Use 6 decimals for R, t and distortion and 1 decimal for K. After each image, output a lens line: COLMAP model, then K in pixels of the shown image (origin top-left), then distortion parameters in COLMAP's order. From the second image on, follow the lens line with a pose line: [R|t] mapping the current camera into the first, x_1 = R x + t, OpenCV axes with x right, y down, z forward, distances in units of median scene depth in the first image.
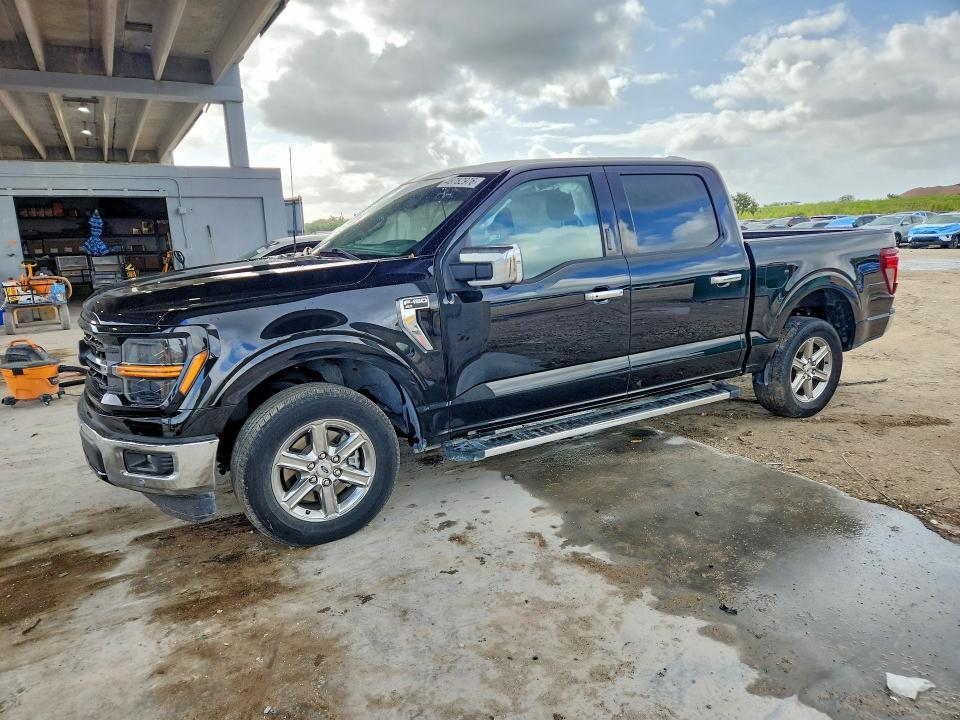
lens RADIAL K [[645.9, 0, 487.5], [0, 645.9, 365.0], [0, 0, 1]] dist [0.058828, -0.053607]
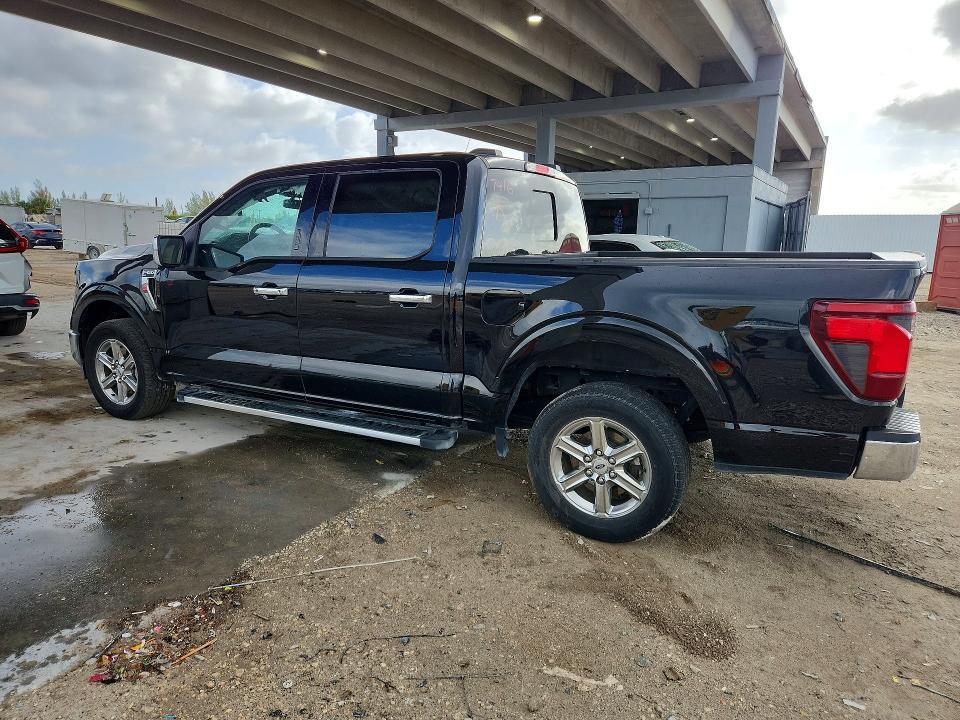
lens RADIAL K [[666.5, 0, 494.1], [0, 666.5, 360.0], [0, 0, 1]] dist [0.004051, -0.001128]
pose [[0.511255, 0.202091, -0.835331, 1.117170], [-0.212959, 0.971437, 0.104680, -0.164609], [0.832626, 0.124373, 0.539690, 0.628254]]
